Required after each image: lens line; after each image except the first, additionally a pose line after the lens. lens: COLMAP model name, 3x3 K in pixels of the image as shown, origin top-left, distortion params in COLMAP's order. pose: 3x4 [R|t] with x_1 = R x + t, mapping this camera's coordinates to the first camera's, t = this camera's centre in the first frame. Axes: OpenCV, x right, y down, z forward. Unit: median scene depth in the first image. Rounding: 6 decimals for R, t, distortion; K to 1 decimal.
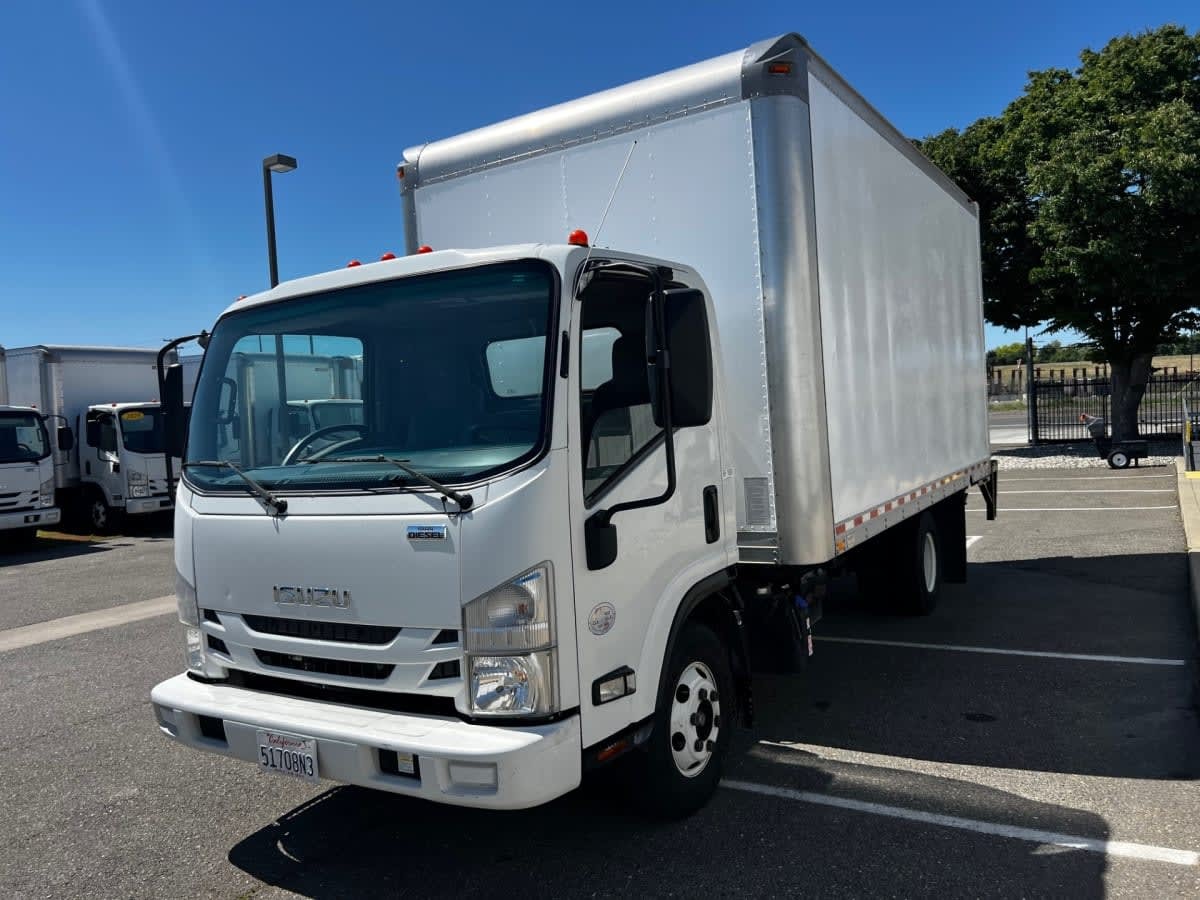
lens RADIAL K [[920.9, 0, 600.0], [0, 920.9, 450.0], [0, 0, 1]] dist [0.021862, 0.001968]
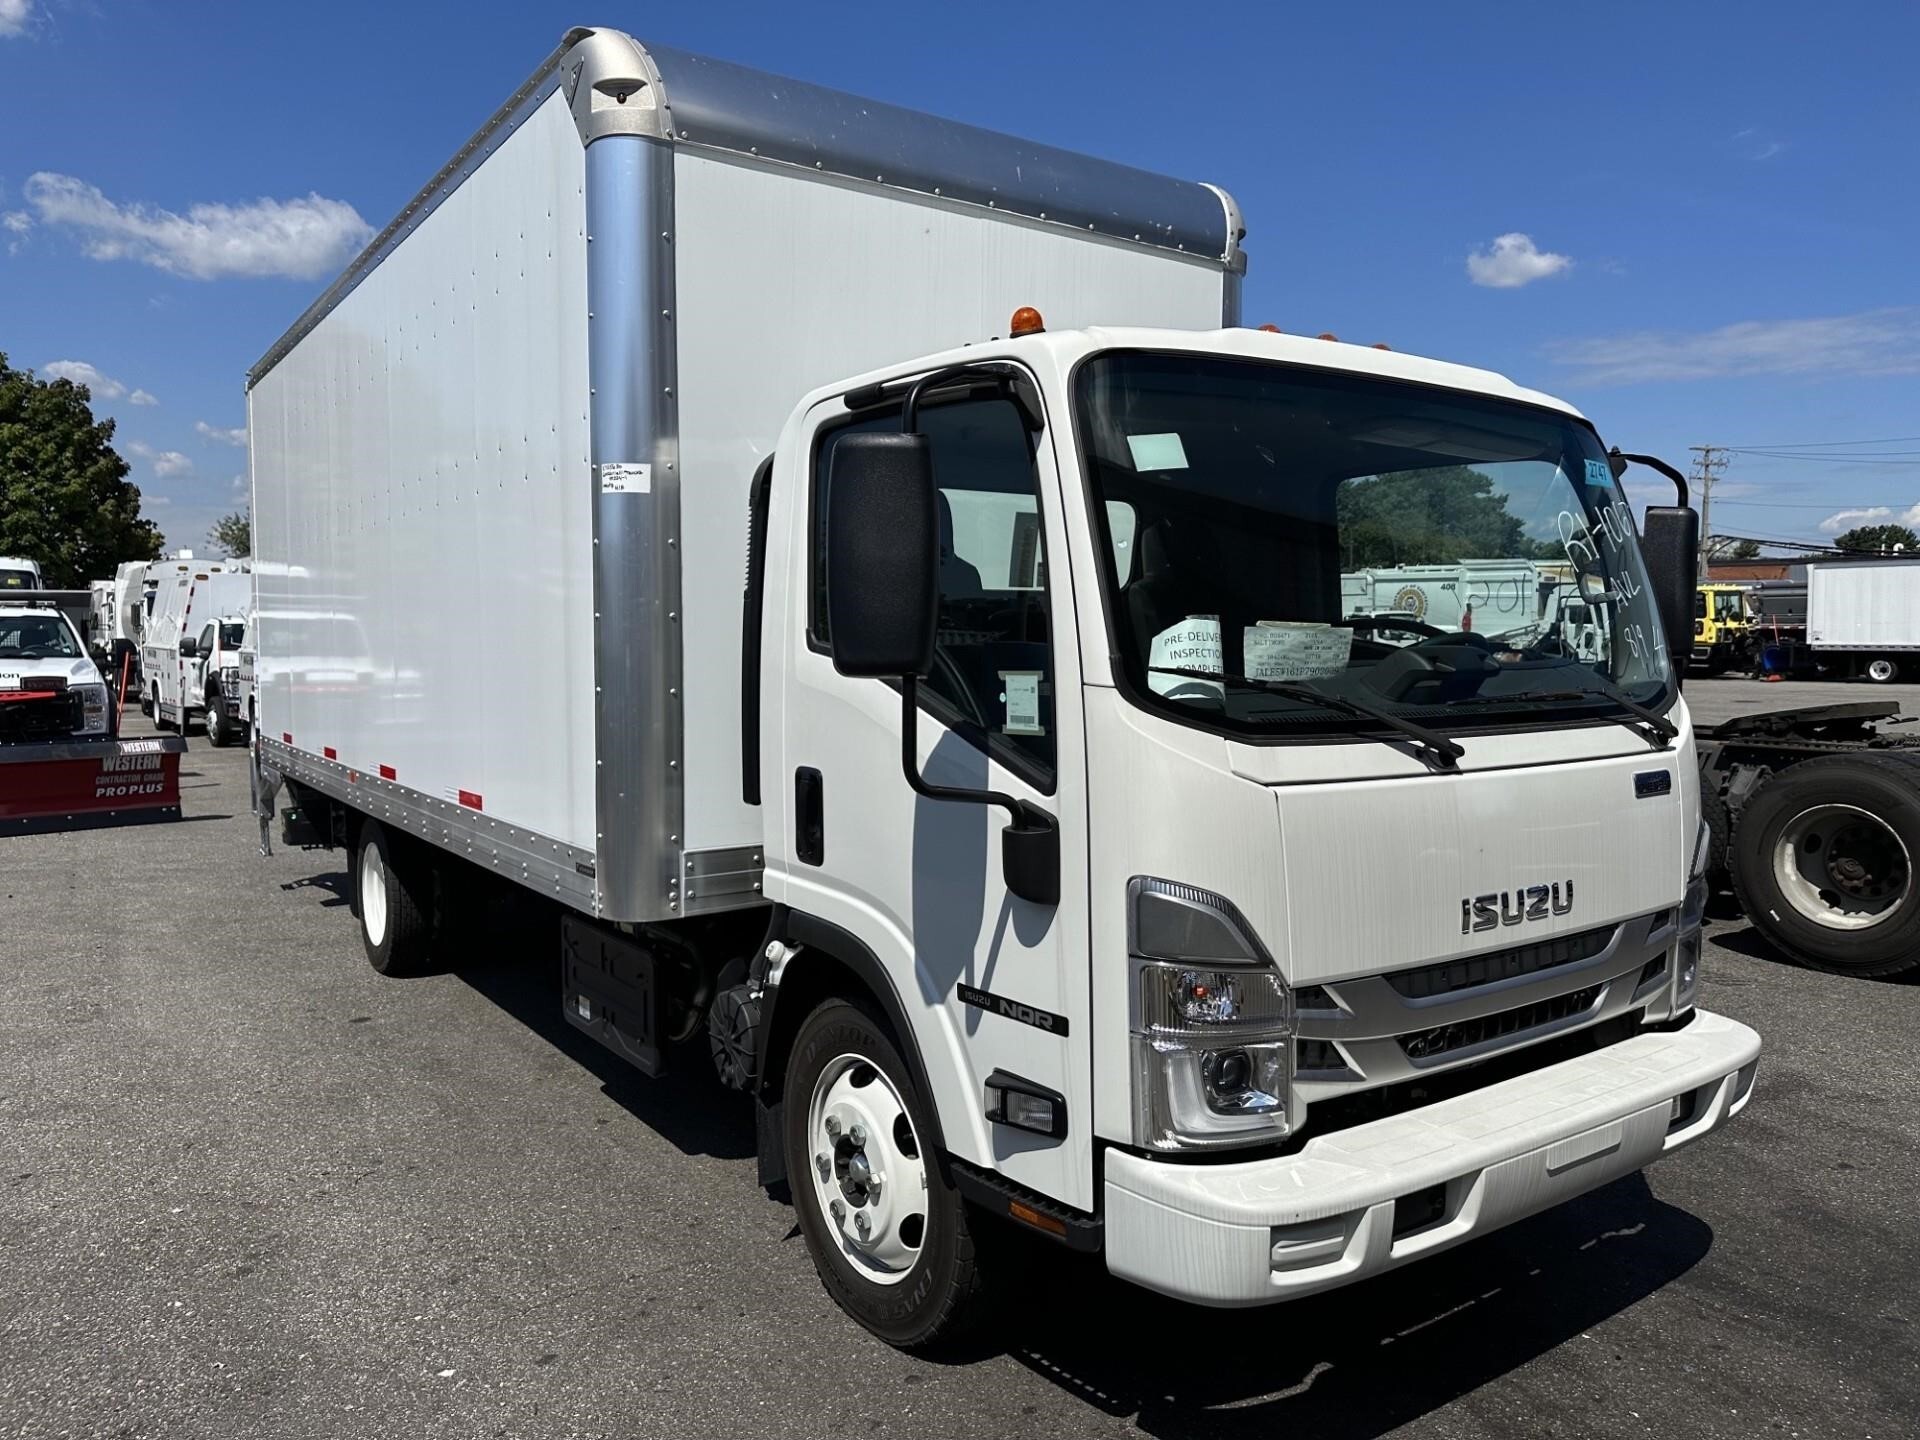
lens RADIAL K [[1444.2, 0, 957.7], [0, 1444.2, 623.4], [0, 0, 1]] dist [-0.079840, 0.000352]
pose [[0.412350, 0.074537, 0.907971, -1.348182], [0.004325, 0.996476, -0.083766, 0.056973], [-0.911015, 0.038468, 0.410575, 0.989301]]
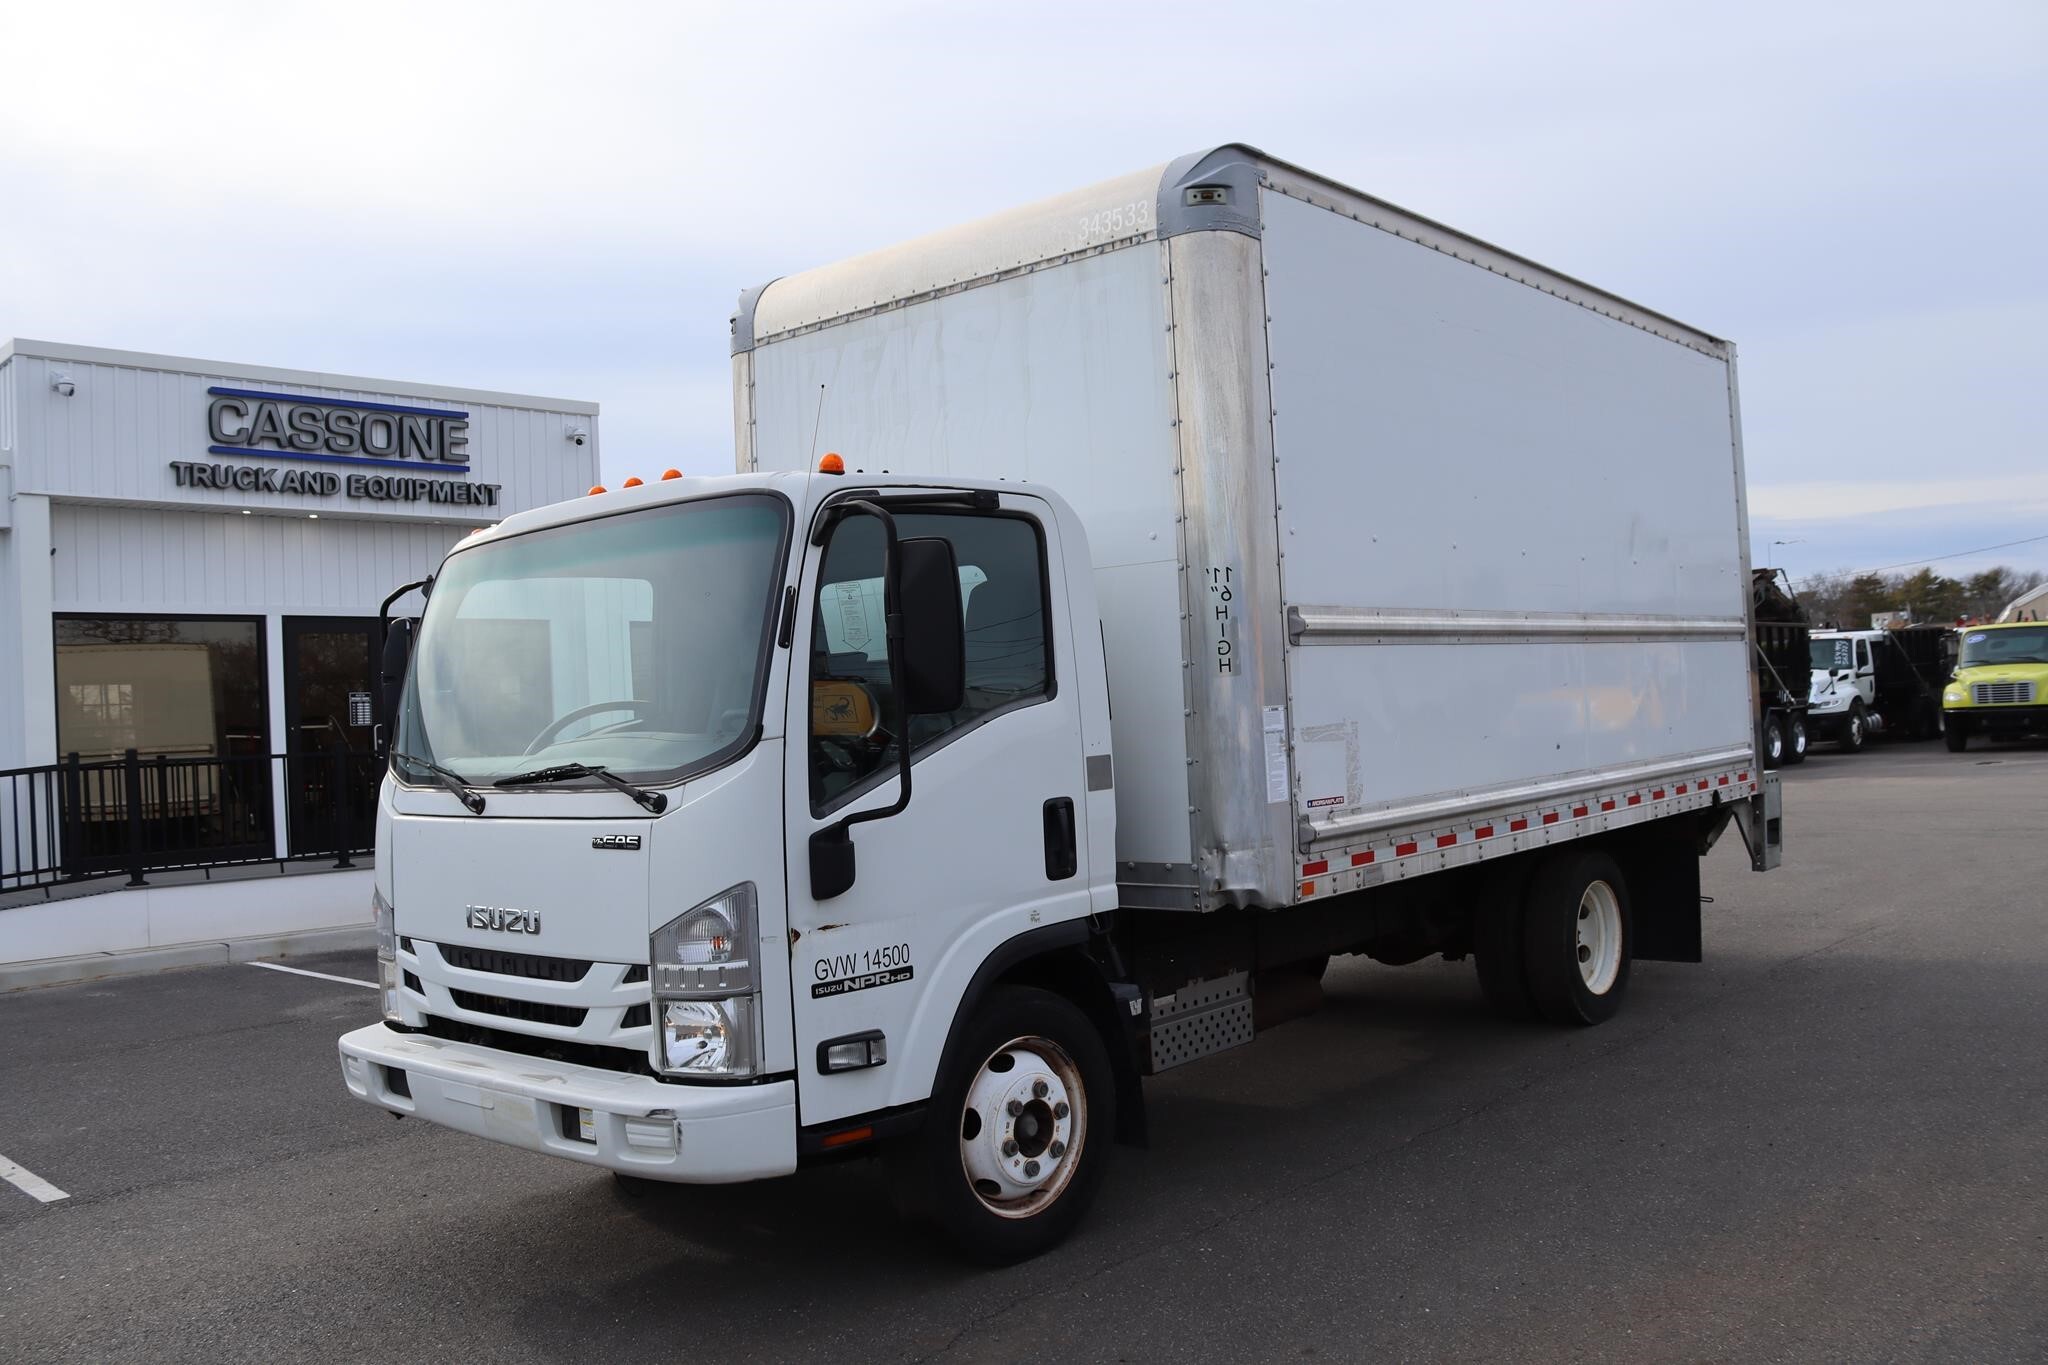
lens RADIAL K [[1766.3, 0, 1024.0], [0, 1766.3, 682.5], [0, 0, 1]] dist [-0.184527, 0.001964]
pose [[0.984408, 0.012781, -0.175436, 0.397155], [-0.019795, 0.999071, -0.038289, 0.003749], [0.174784, 0.041165, 0.983746, -0.398648]]
